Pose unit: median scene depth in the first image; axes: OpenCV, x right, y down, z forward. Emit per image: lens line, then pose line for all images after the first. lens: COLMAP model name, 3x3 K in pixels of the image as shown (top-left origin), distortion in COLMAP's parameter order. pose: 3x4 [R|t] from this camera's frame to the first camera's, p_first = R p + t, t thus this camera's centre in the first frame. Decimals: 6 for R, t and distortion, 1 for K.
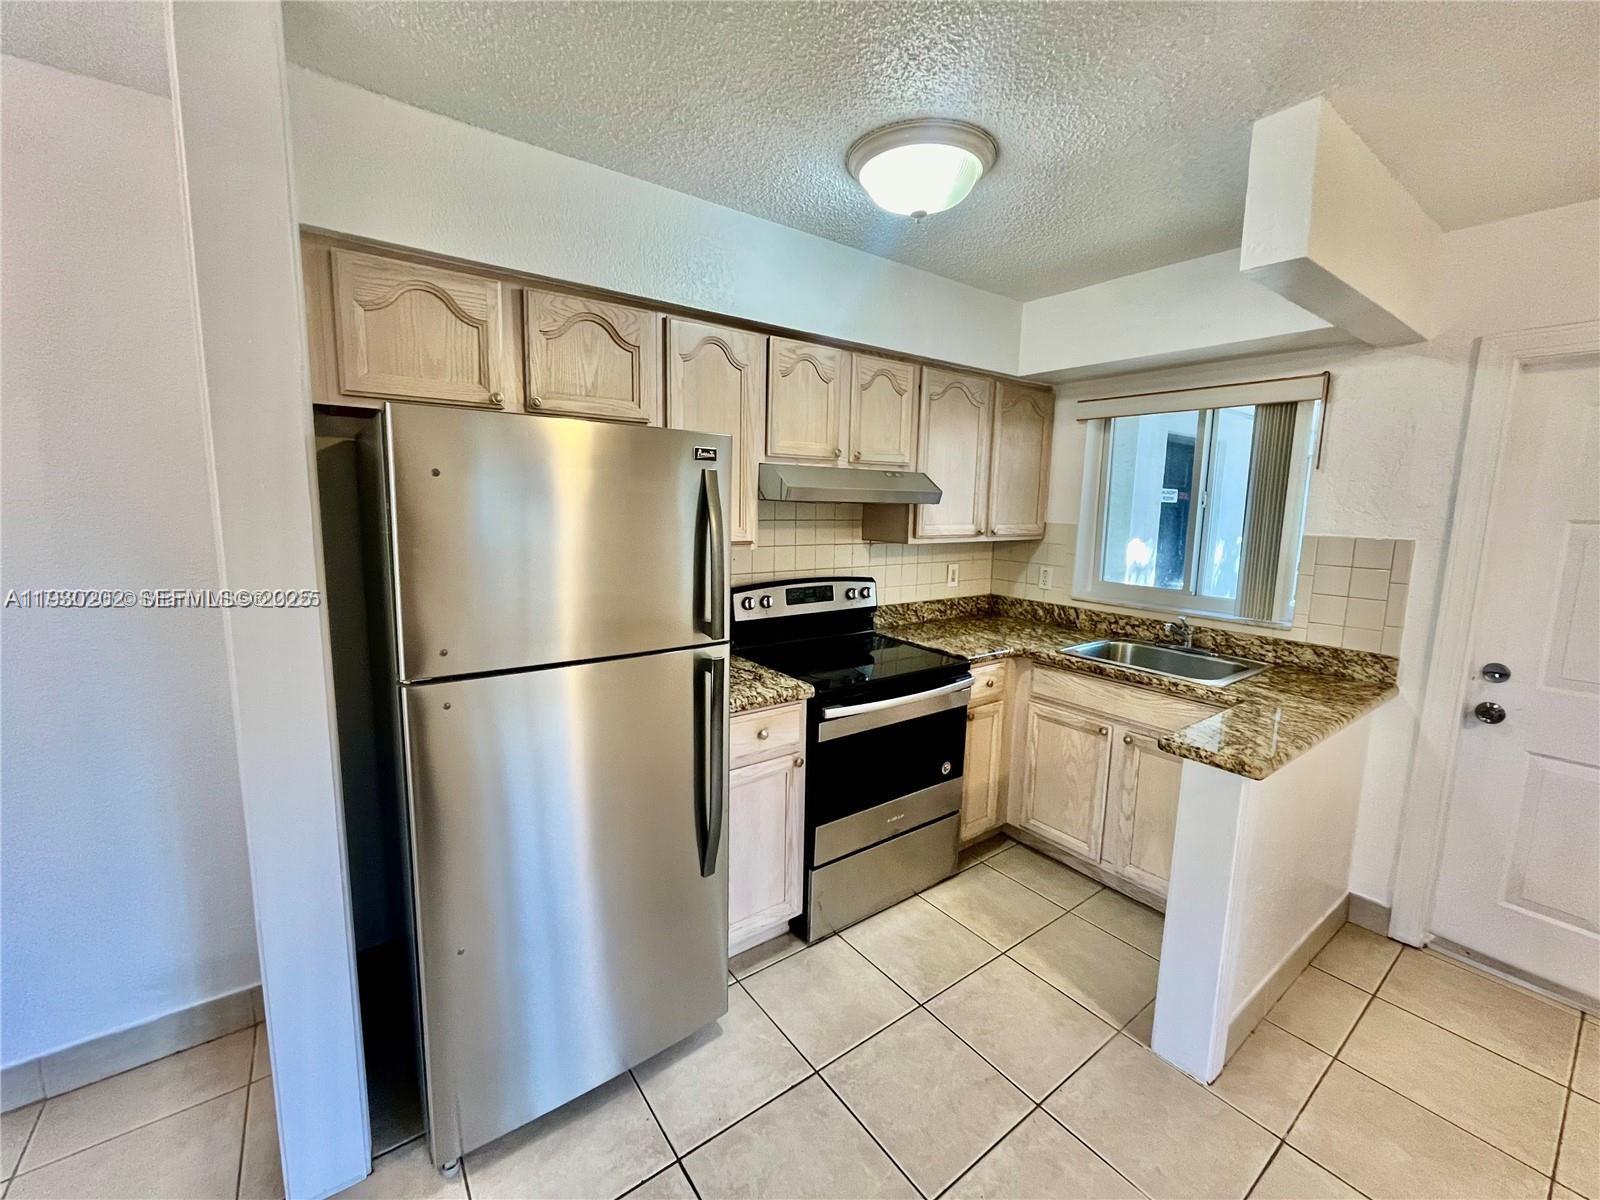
lens RADIAL K [[650.4, 0, 800.7], [0, 650.4, 588.4], [0, 0, 1]] dist [-0.001721, -0.000273]
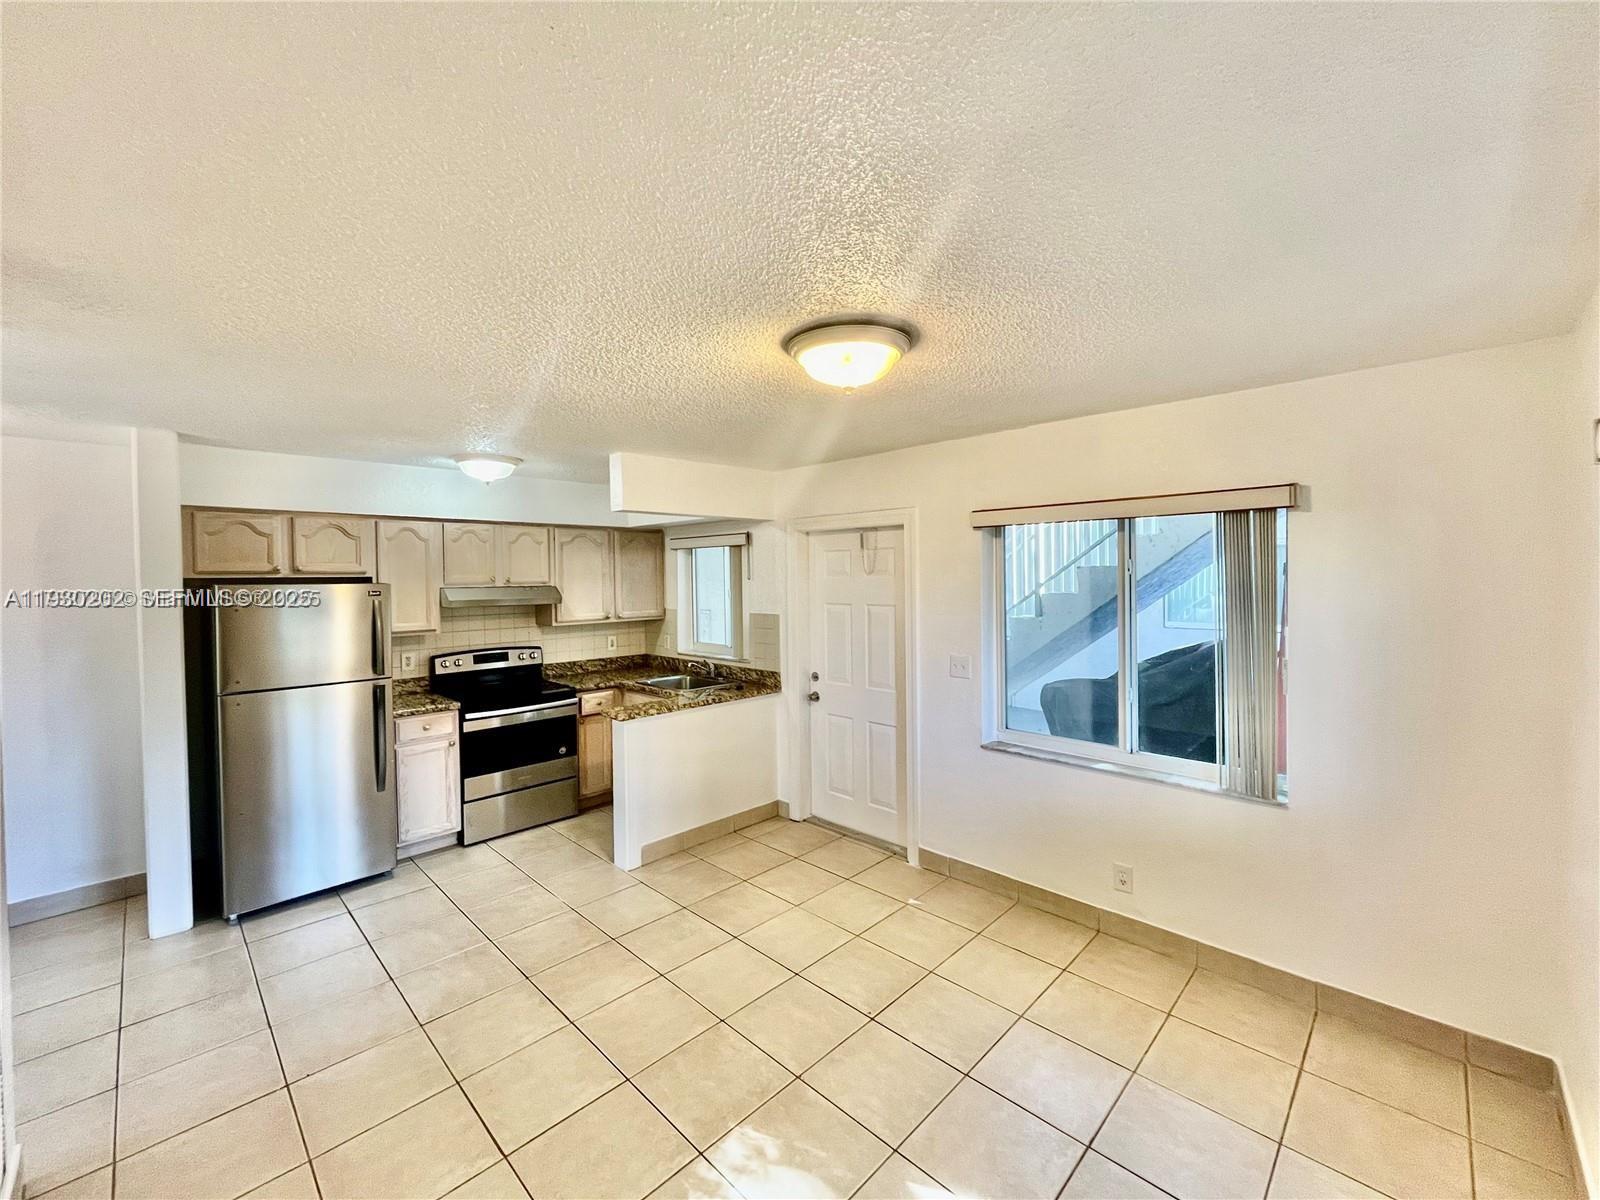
lens RADIAL K [[650.4, 0, 800.7], [0, 650.4, 588.4], [0, 0, 1]] dist [-0.001721, -0.000273]
pose [[0.987251, -0.034835, 0.155310, 0.656845], [0.052553, 0.992376, -0.111481, 0.072644], [-0.150243, 0.118222, 0.981555, -0.983050]]
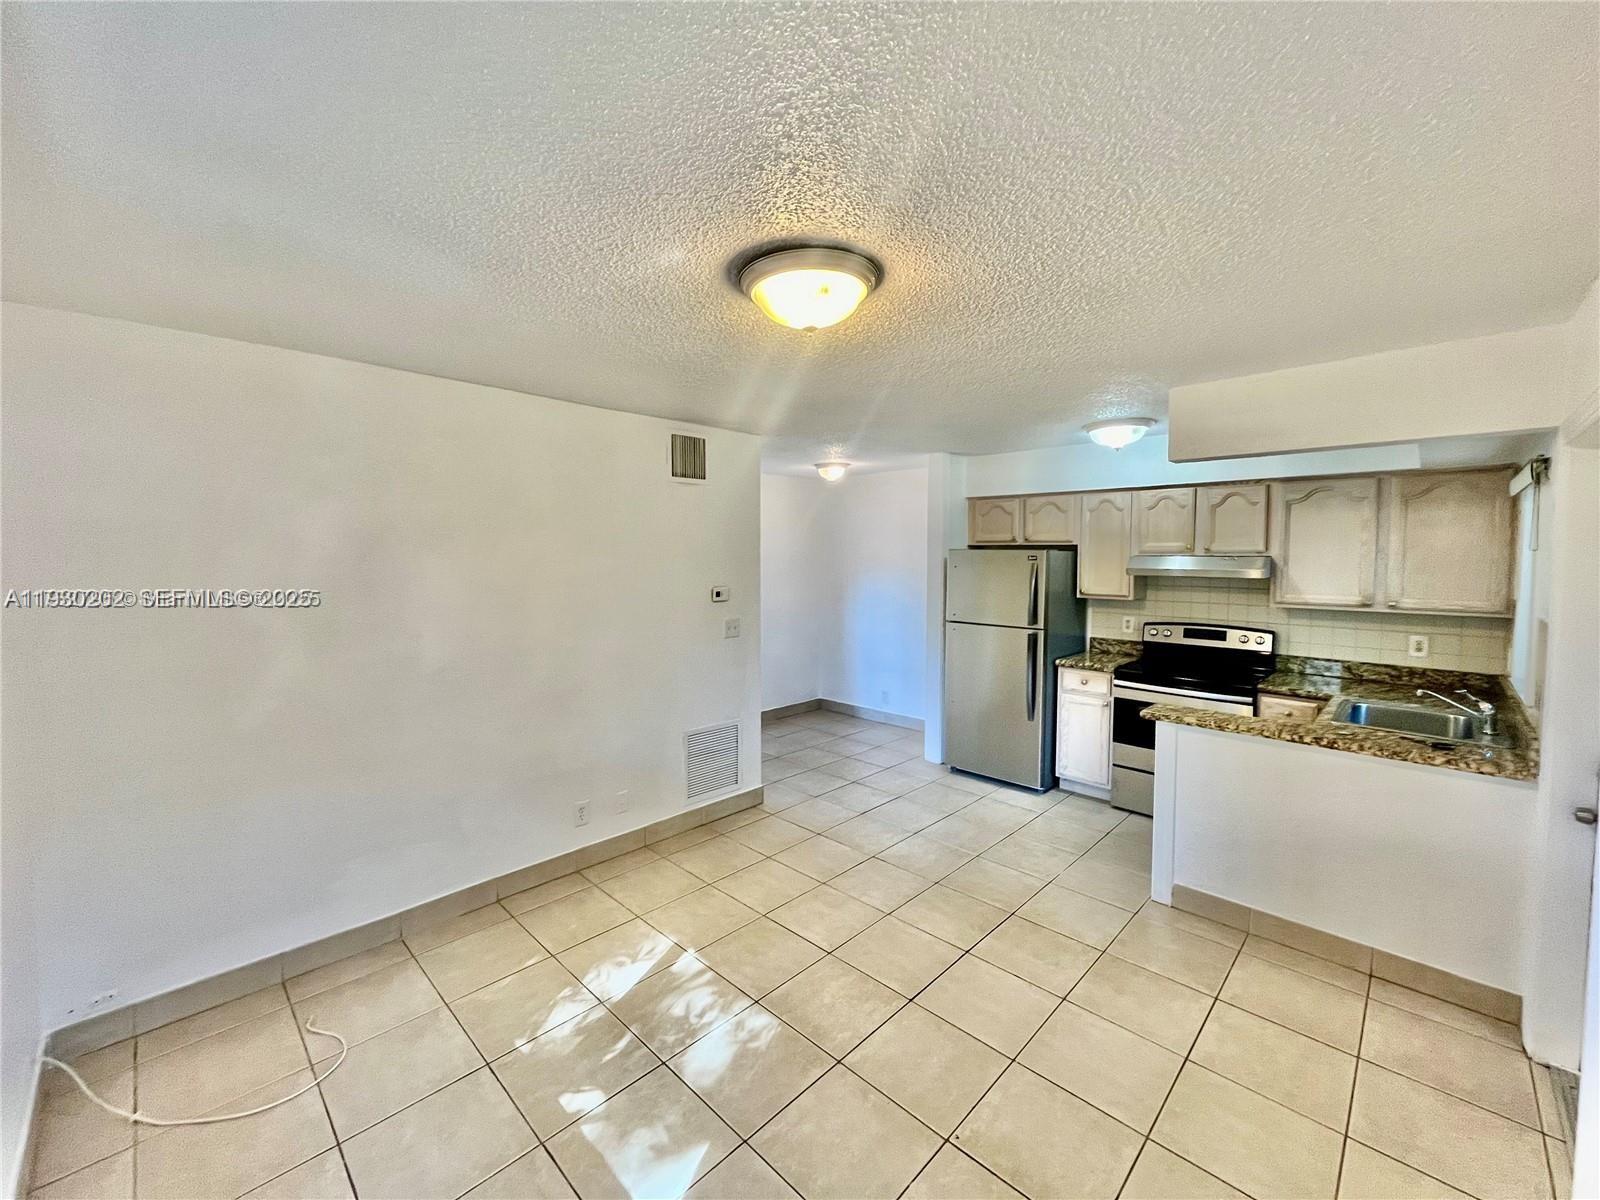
lens RADIAL K [[650.4, 0, 800.7], [0, 650.4, 588.4], [0, 0, 1]] dist [-0.001721, -0.000273]
pose [[0.156770, 0.035400, -0.987001, 1.638127], [-0.132047, 0.991136, 0.014575, 0.007009], [0.978768, 0.128045, 0.160055, -0.260274]]
